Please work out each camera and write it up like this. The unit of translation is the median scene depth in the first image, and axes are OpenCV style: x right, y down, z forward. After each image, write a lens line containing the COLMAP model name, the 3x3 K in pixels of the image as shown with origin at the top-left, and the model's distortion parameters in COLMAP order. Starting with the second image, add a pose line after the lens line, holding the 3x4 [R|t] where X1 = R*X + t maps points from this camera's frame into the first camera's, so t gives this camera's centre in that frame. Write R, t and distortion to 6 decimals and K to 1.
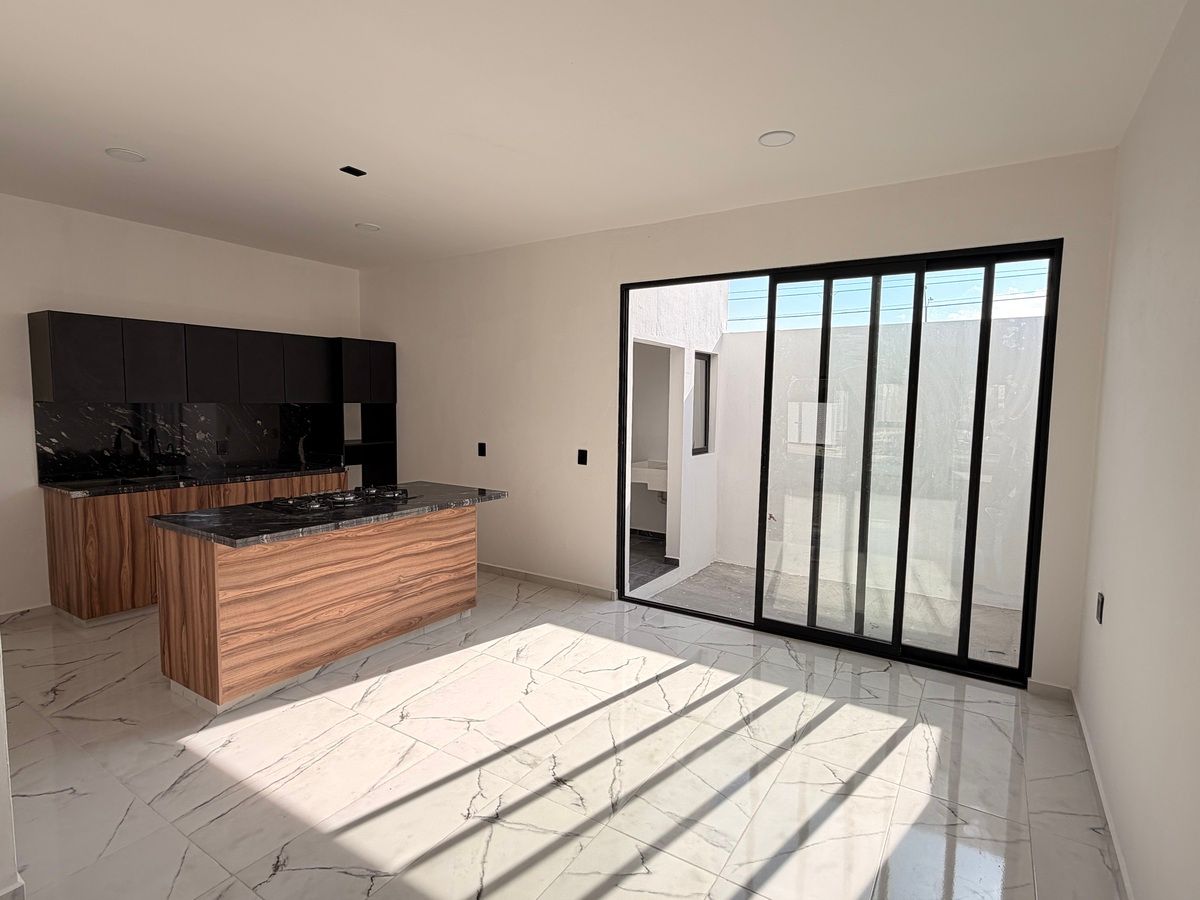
lens RADIAL K [[613.5, 0, 600.0], [0, 613.5, 450.0], [0, 0, 1]] dist [-0.003625, -0.000793]
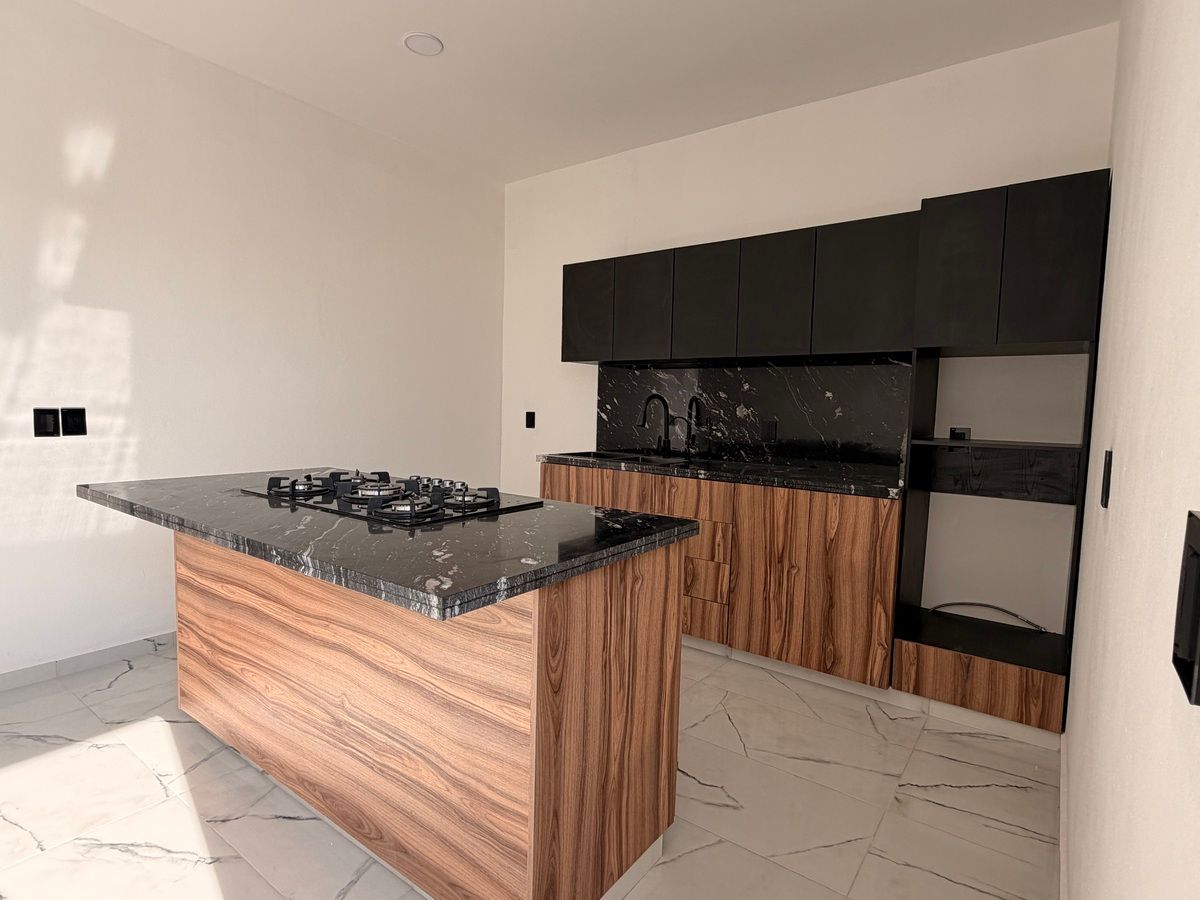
lens RADIAL K [[624.0, 0, 597.5], [0, 624.0, 452.6], [0, 0, 1]] dist [-0.000604, -0.000302]
pose [[-0.065875, 0.057333, -0.996179, 0.089281], [-0.109969, 0.991849, 0.064356, -0.007027], [0.991750, 0.113788, -0.059033, 1.297678]]
